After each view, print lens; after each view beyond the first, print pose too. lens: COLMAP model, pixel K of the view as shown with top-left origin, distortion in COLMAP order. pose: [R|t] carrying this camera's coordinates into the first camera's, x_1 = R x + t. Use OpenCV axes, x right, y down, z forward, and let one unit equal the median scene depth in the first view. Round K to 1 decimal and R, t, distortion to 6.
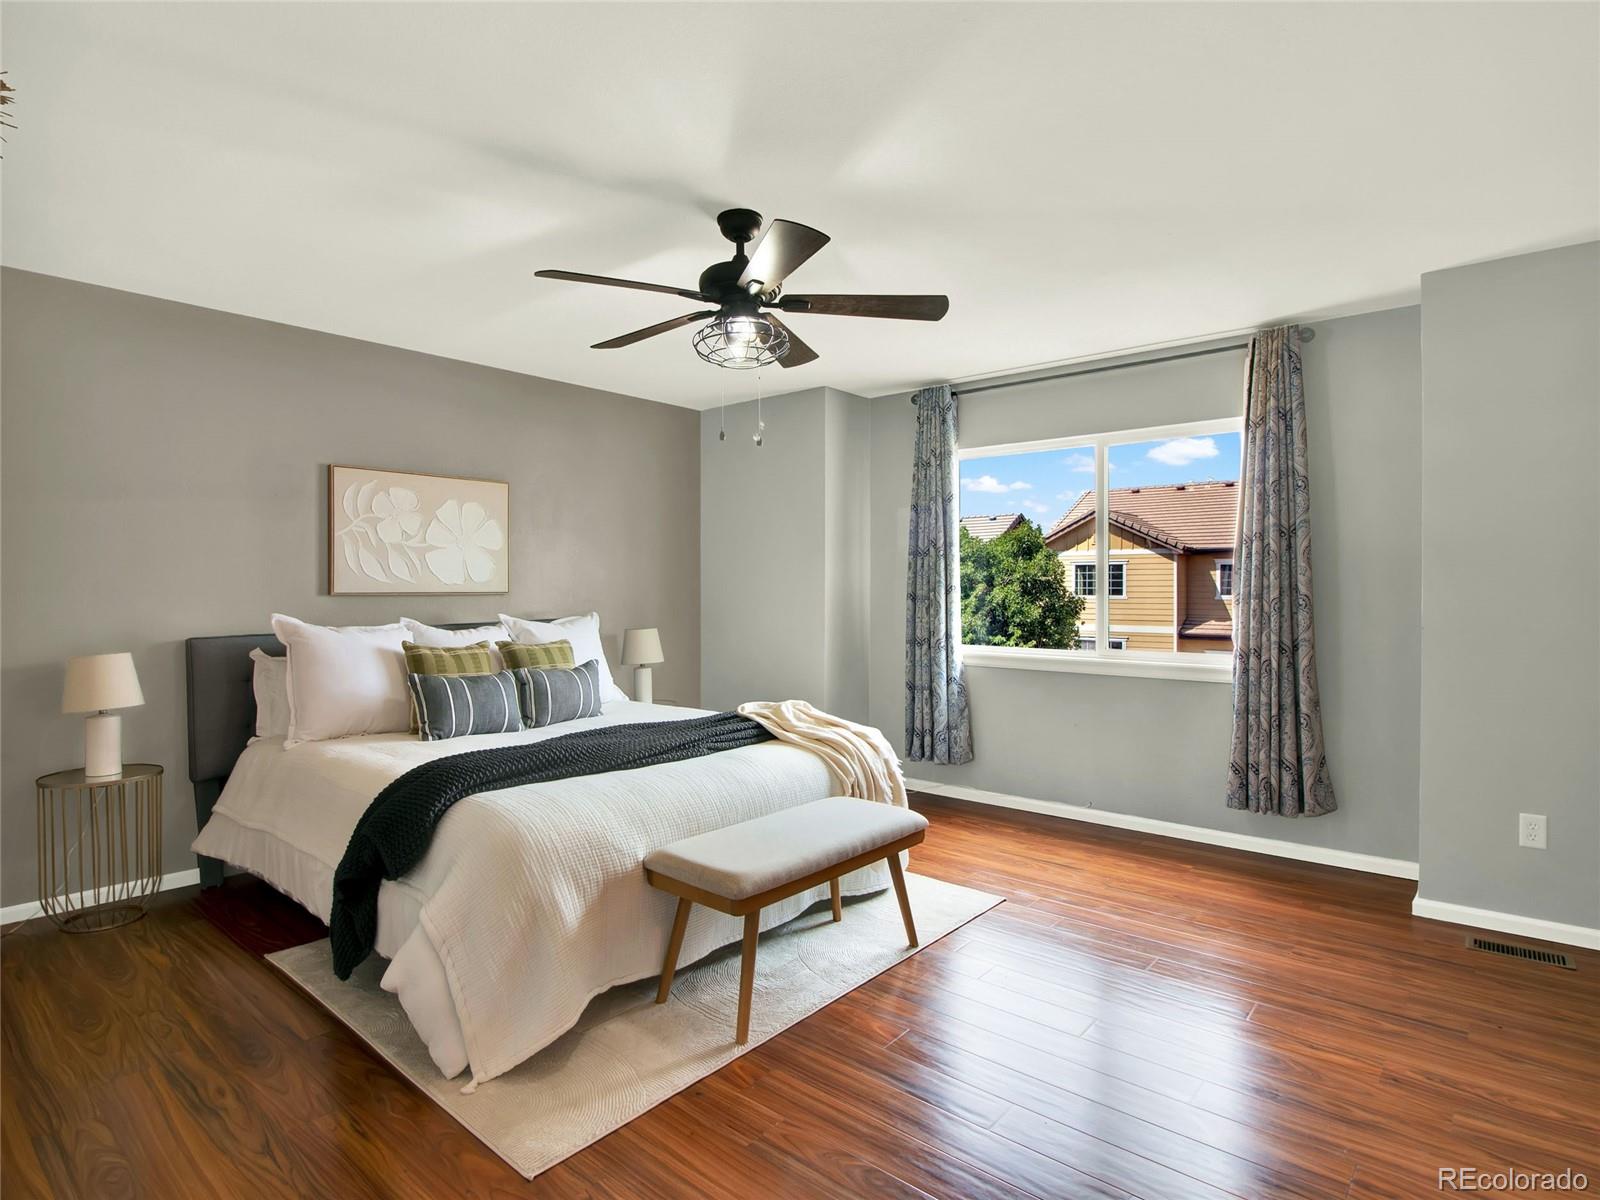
lens RADIAL K [[862.3, 0, 802.8], [0, 862.3, 583.8], [0, 0, 1]] dist [0.002539, -0.014314]
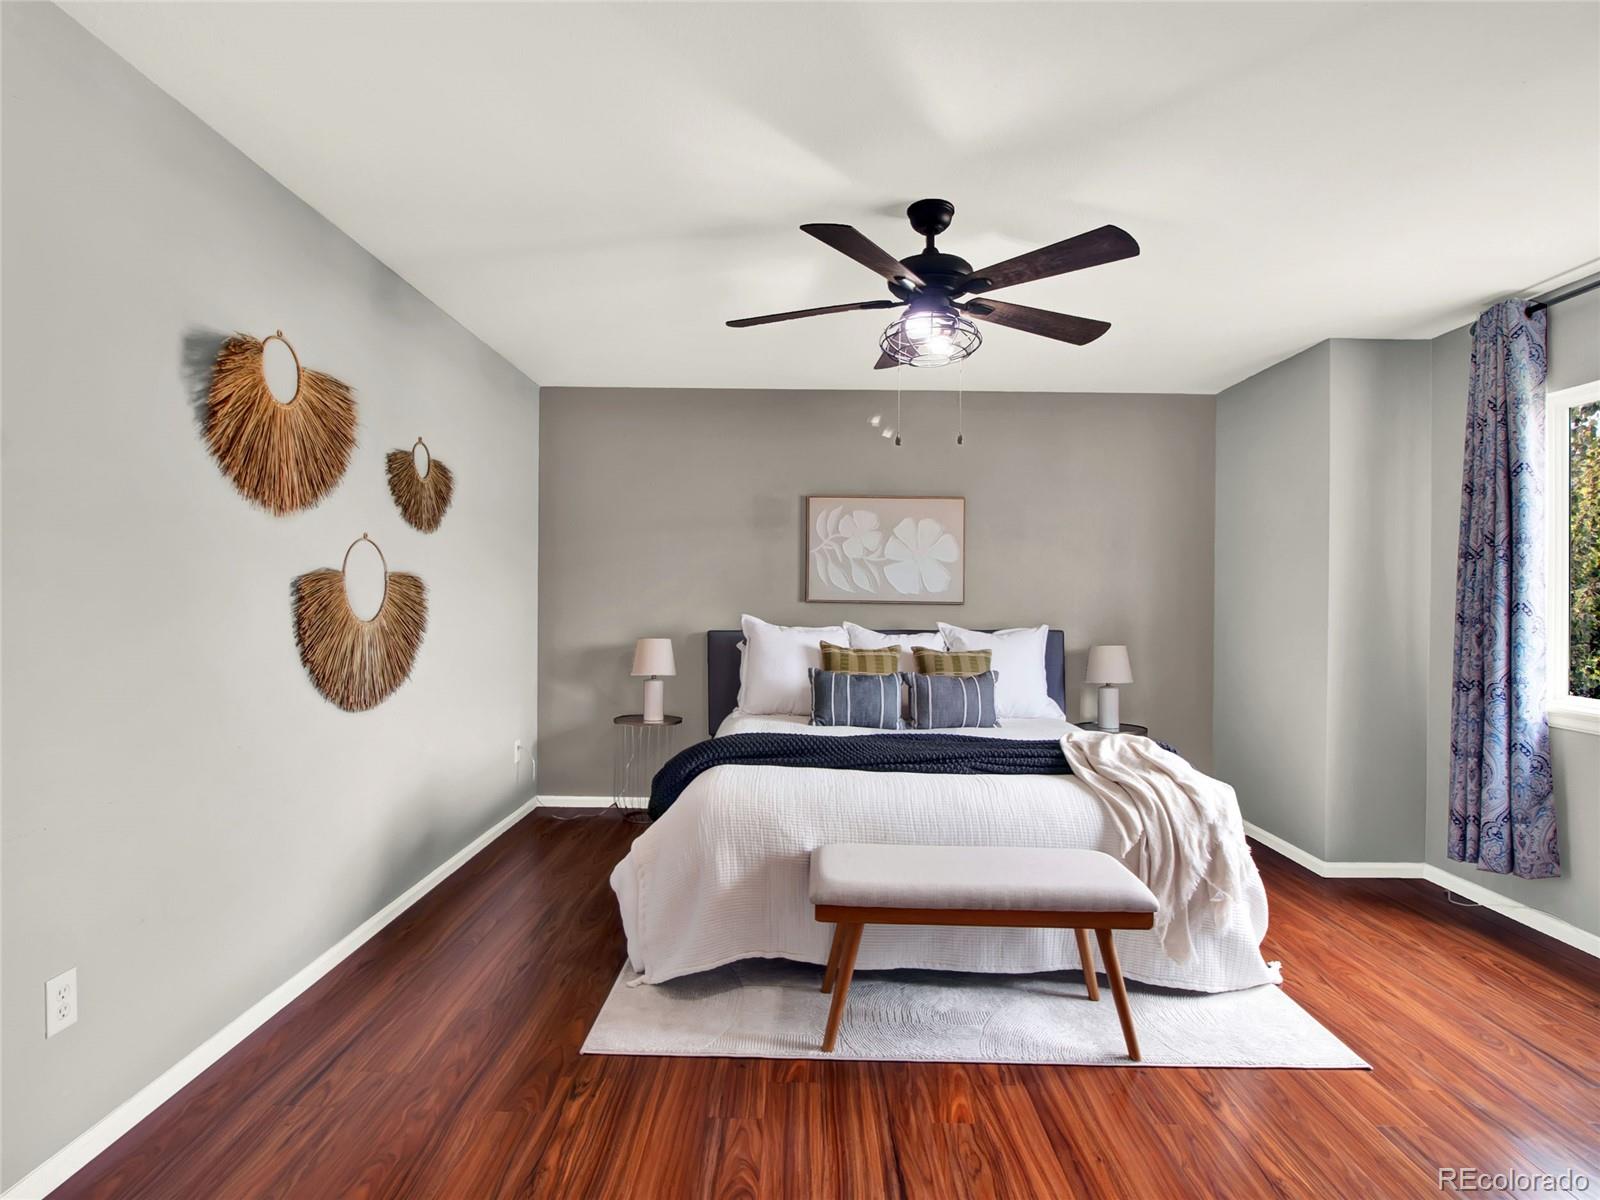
lens RADIAL K [[865.2, 0, 774.7], [0, 865.2, 590.9], [0, 0, 1]] dist [-0.001239, -0.011218]
pose [[0.633241, 0.005498, -0.773936, 0.348896], [-0.012038, 0.999924, -0.002747, 0.001640], [0.773861, 0.011056, 0.633258, 0.164032]]
